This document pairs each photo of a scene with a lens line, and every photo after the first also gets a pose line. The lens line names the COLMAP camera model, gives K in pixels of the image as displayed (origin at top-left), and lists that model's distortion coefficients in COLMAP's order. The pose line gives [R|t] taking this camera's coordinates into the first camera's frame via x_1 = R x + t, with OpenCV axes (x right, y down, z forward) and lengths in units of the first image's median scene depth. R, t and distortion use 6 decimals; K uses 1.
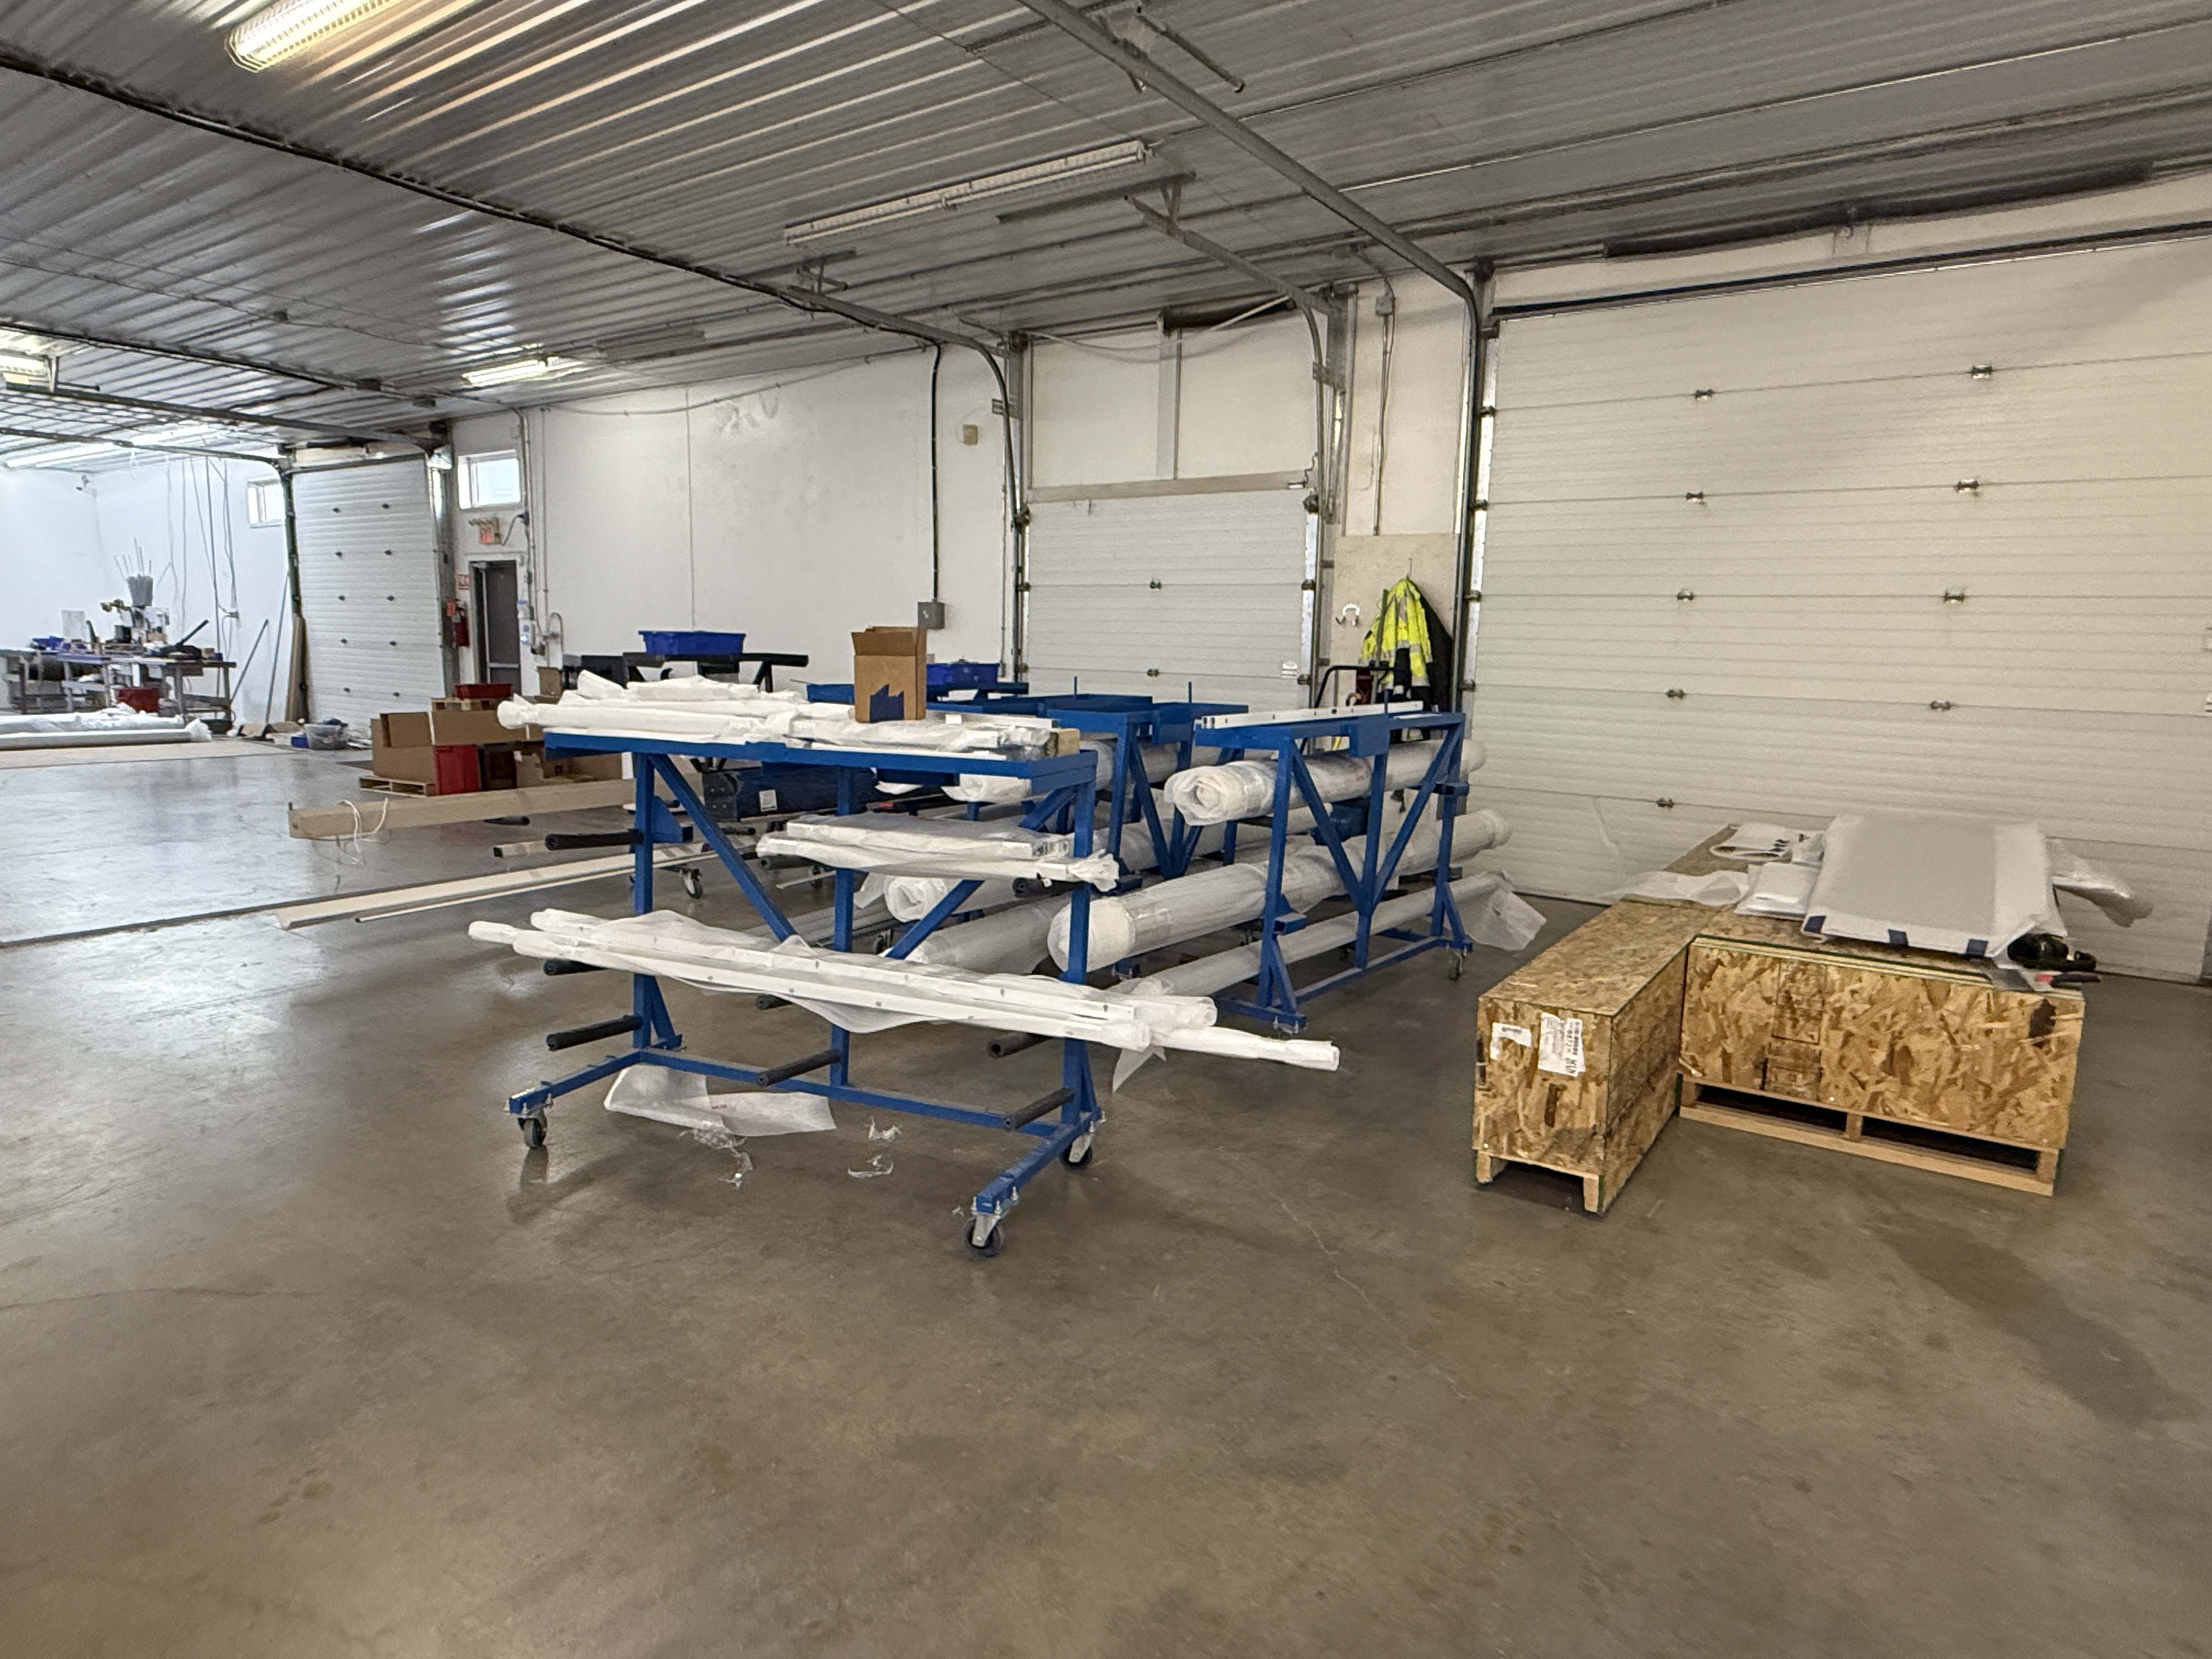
lens RADIAL K [[1266.3, 0, 1104.2], [0, 1266.3, 833.2], [0, 0, 1]] dist [0.002957, -0.000201]
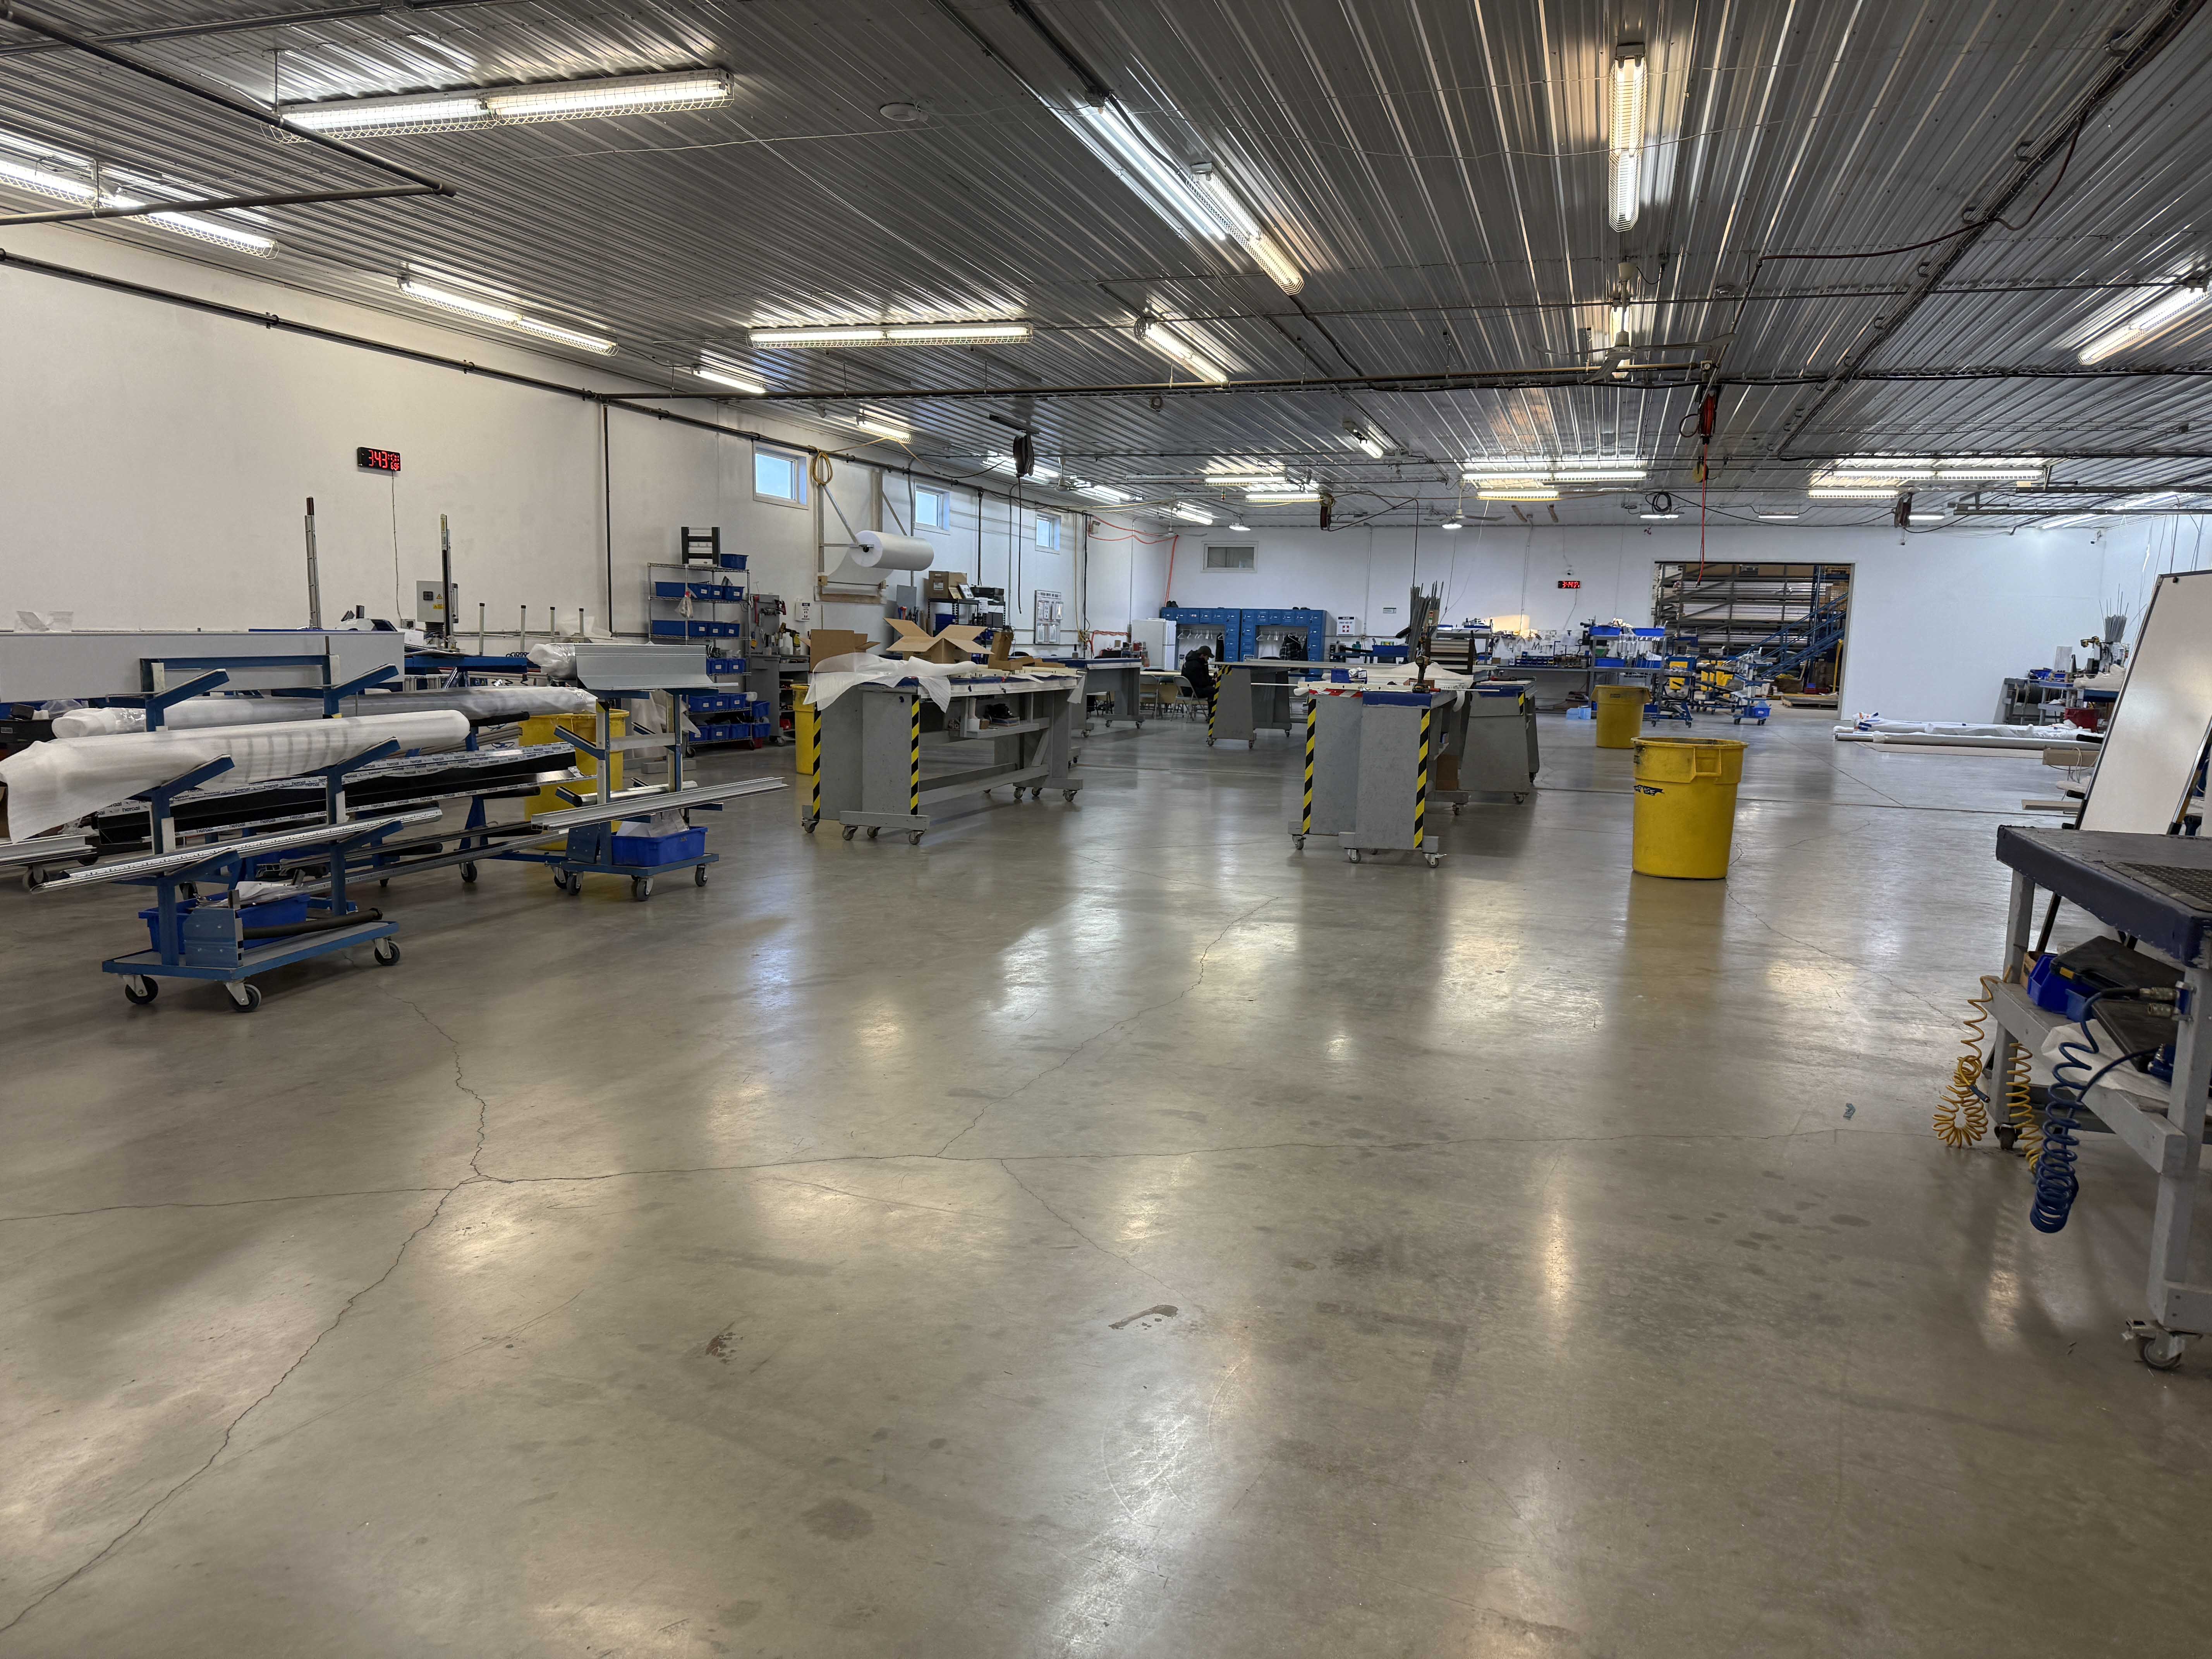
lens RADIAL K [[1545.3, 0, 1107.4], [0, 1545.3, 837.1], [0, 0, 1]] dist [-0.008500, -0.013786]
pose [[0.301403, 0.108052, -0.947355, 0.519904], [-0.156780, 0.985651, 0.062540, 0.087969], [0.940519, 0.129676, 0.314019, -0.467856]]
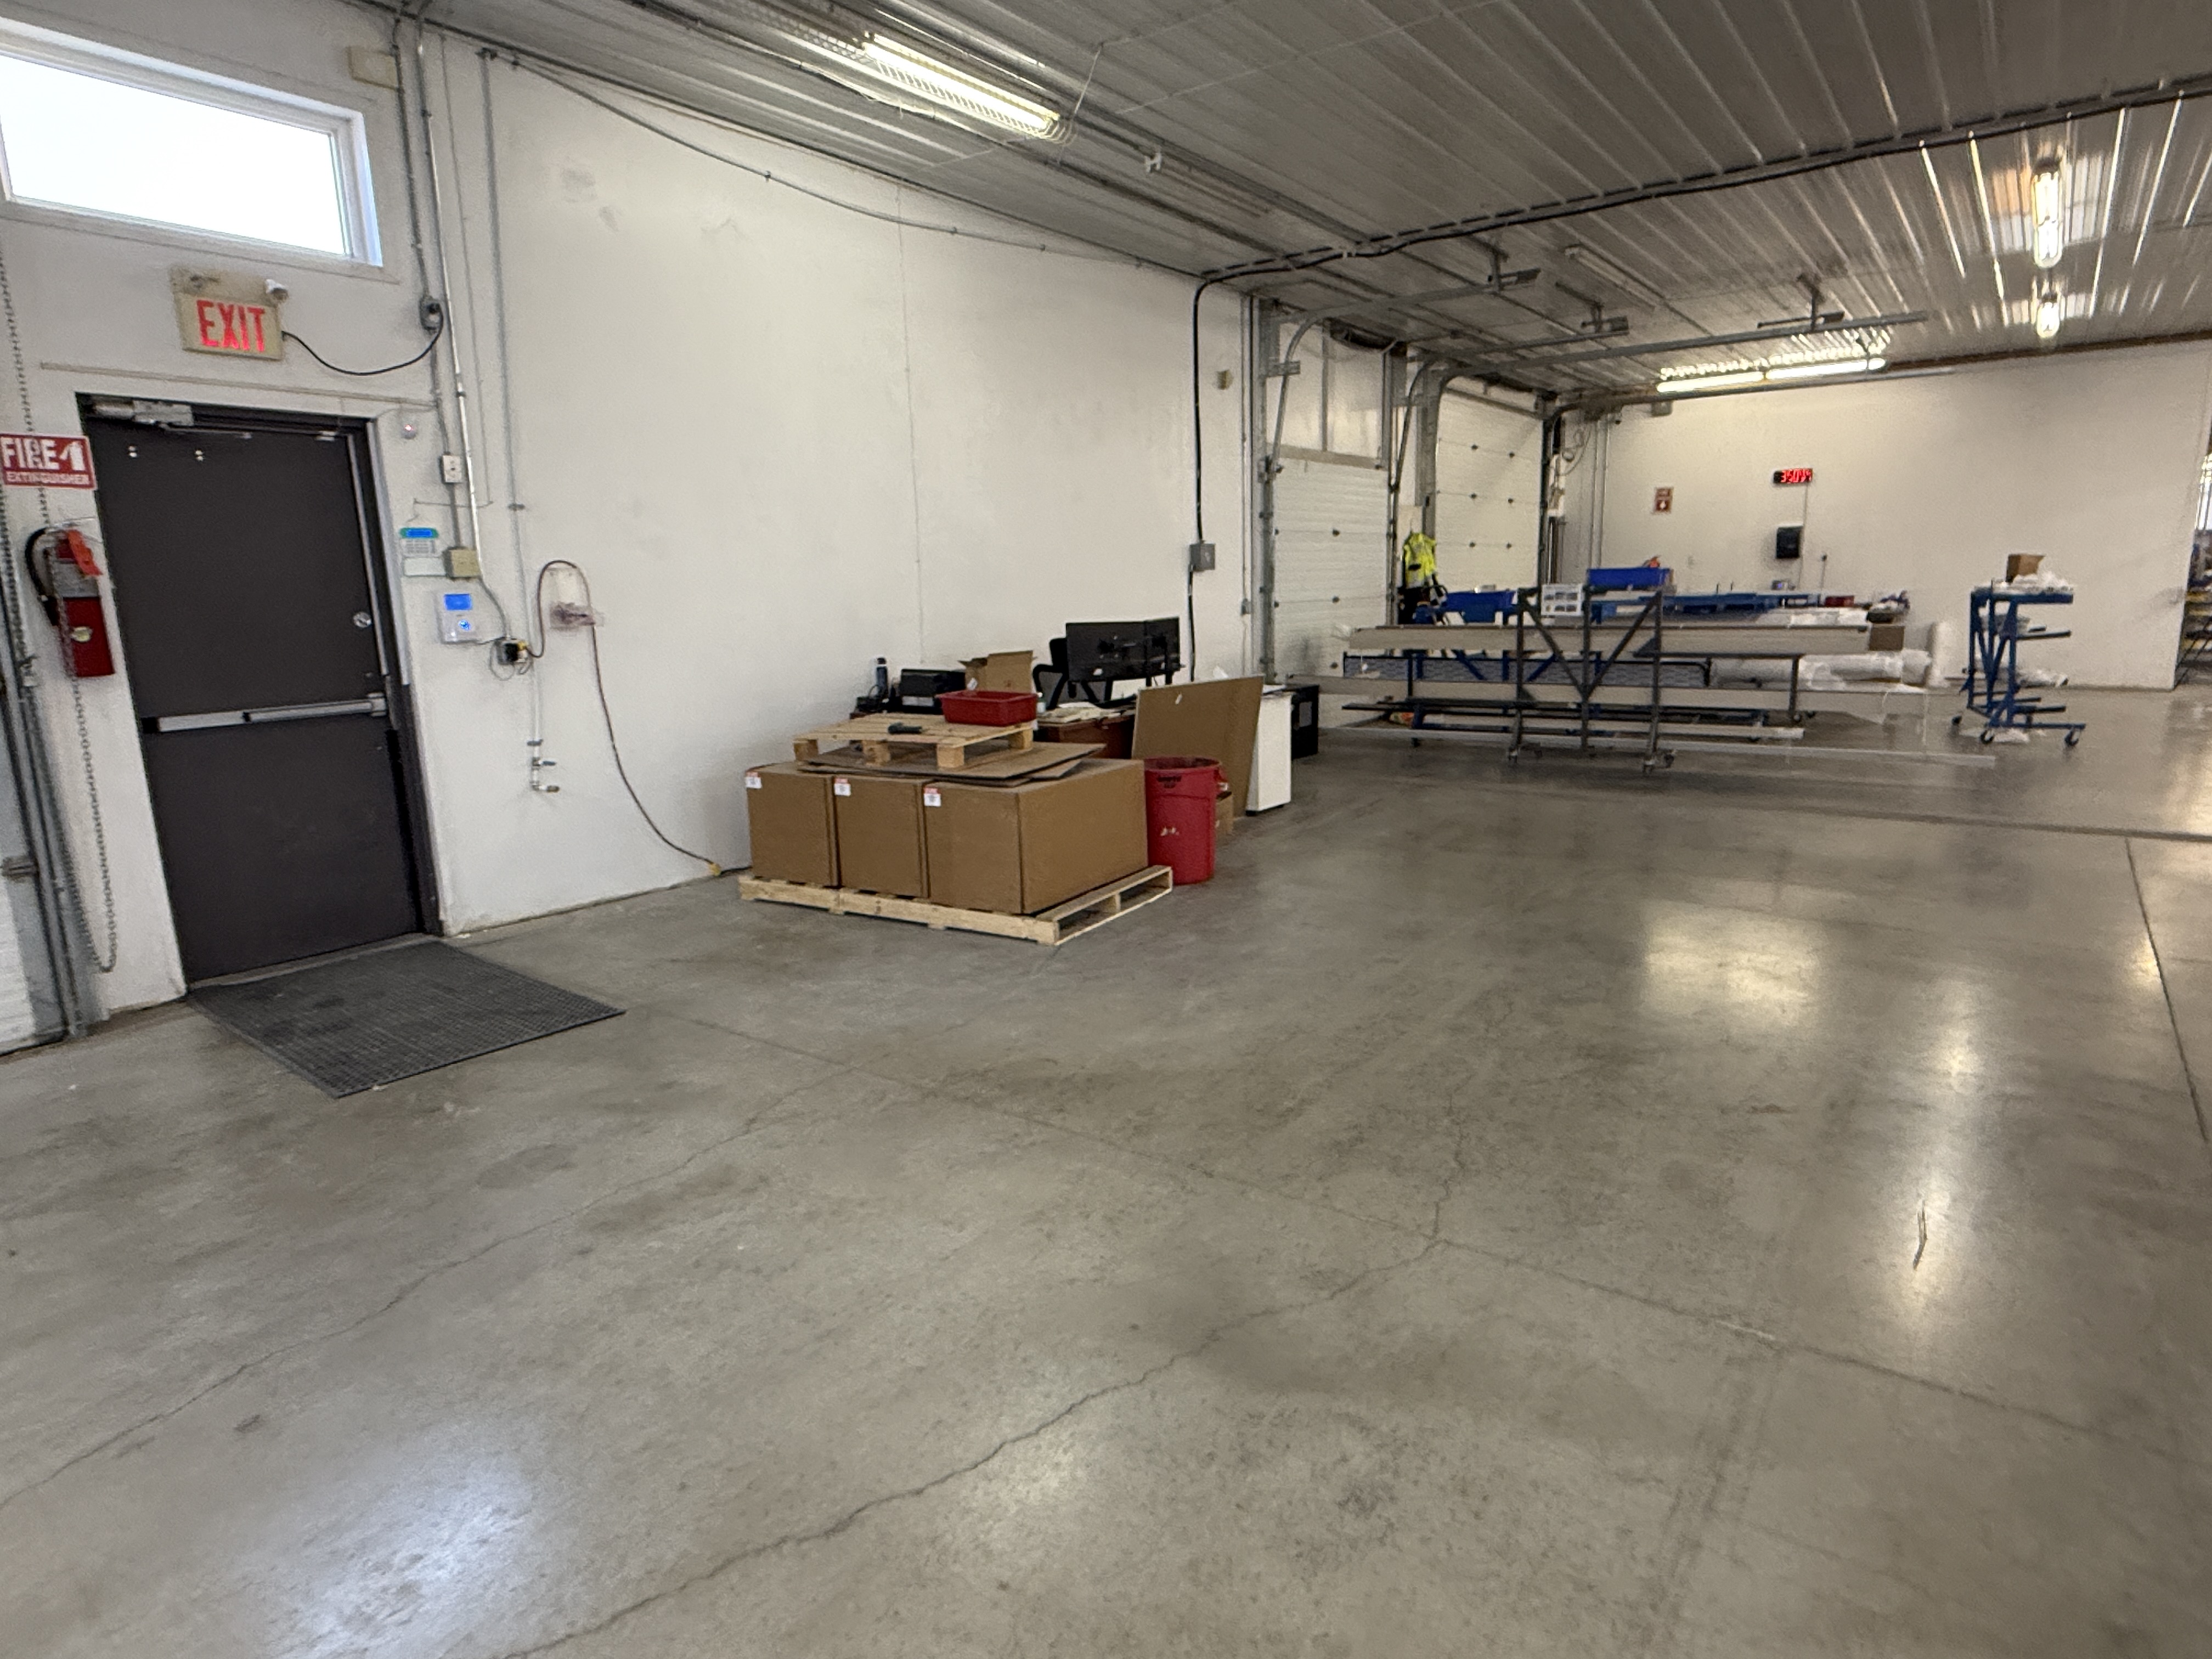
lens RADIAL K [[1266.3, 0, 1121.8], [0, 1266.3, 838.4], [0, 0, 1]] dist [0.002957, -0.000201]
pose [[0.004979, -0.219191, 0.975669, -1.047881], [0.177735, 0.960341, 0.214840, -0.169374], [-0.984066, 0.172341, 0.043739, 0.969678]]
